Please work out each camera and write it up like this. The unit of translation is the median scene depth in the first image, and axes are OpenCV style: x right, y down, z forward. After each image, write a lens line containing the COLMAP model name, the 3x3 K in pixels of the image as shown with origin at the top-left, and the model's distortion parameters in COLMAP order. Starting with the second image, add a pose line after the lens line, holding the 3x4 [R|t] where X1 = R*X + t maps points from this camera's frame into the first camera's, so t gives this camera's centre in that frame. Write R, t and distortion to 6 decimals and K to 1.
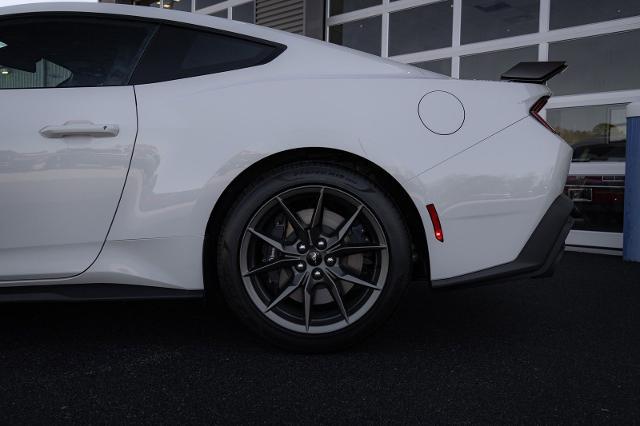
lens RADIAL K [[610.5, 0, 320.5], [0, 610.5, 214.4], [0, 0, 1]] dist [0.003713, 0.005460]
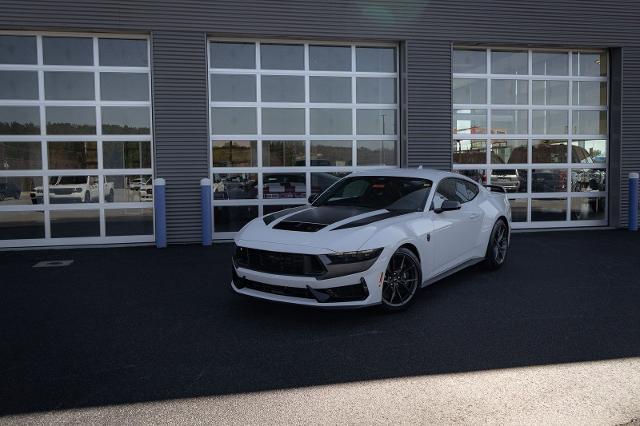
lens RADIAL K [[635.7, 0, 320.6], [0, 635.7, 213.6], [0, 0, 1]] dist [0.004909, 0.007480]
pose [[0.547649, -0.084059, 0.832475, -3.851584], [0.060780, 0.996309, 0.060618, -0.418206], [-0.834497, 0.017400, 0.550737, -0.265122]]
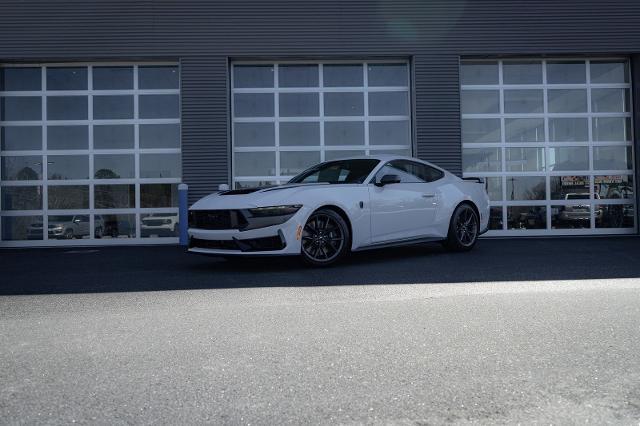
lens RADIAL K [[635.7, 0, 320.6], [0, 635.7, 213.6], [0, 0, 1]] dist [0.004909, 0.007480]
pose [[0.690687, -0.017508, 0.722942, -3.600388], [0.066547, 0.997004, -0.039434, 0.081962], [-0.720085, 0.075346, 0.689783, -1.172709]]
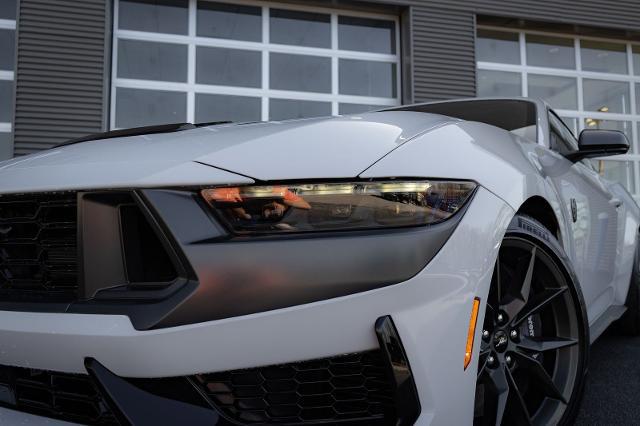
lens RADIAL K [[580.1, 0, 319.3], [0, 580.1, 213.0], [0, 0, 1]] dist [-0.005027, 0.008559]
pose [[0.524186, 0.051411, 0.850051, -1.964043], [0.052717, 0.994303, -0.092643, -0.017724], [-0.849971, 0.093375, 0.518489, 0.870434]]
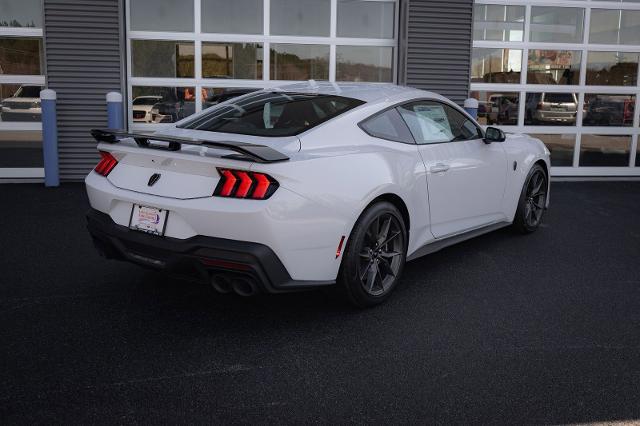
lens RADIAL K [[710.1, 0, 321.6], [0, 710.1, 212.4], [0, 0, 1]] dist [0.008129, 0.013477]
pose [[0.594256, -0.144246, 0.791235, -2.737023], [0.031721, 0.987224, 0.156152, -0.364209], [-0.803650, -0.067695, 0.591239, -0.104324]]
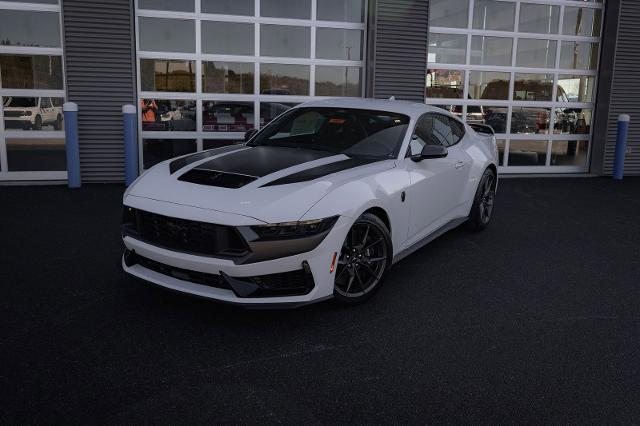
lens RADIAL K [[590.3, 0, 319.5], [0, 590.3, 213.2], [0, 0, 1]] dist [0.000652, -0.001871]
pose [[0.504350, -0.167496, 0.847099, -2.893086], [0.027784, 0.983647, 0.177954, -0.398942], [-0.863052, -0.066215, 0.500755, 0.221775]]
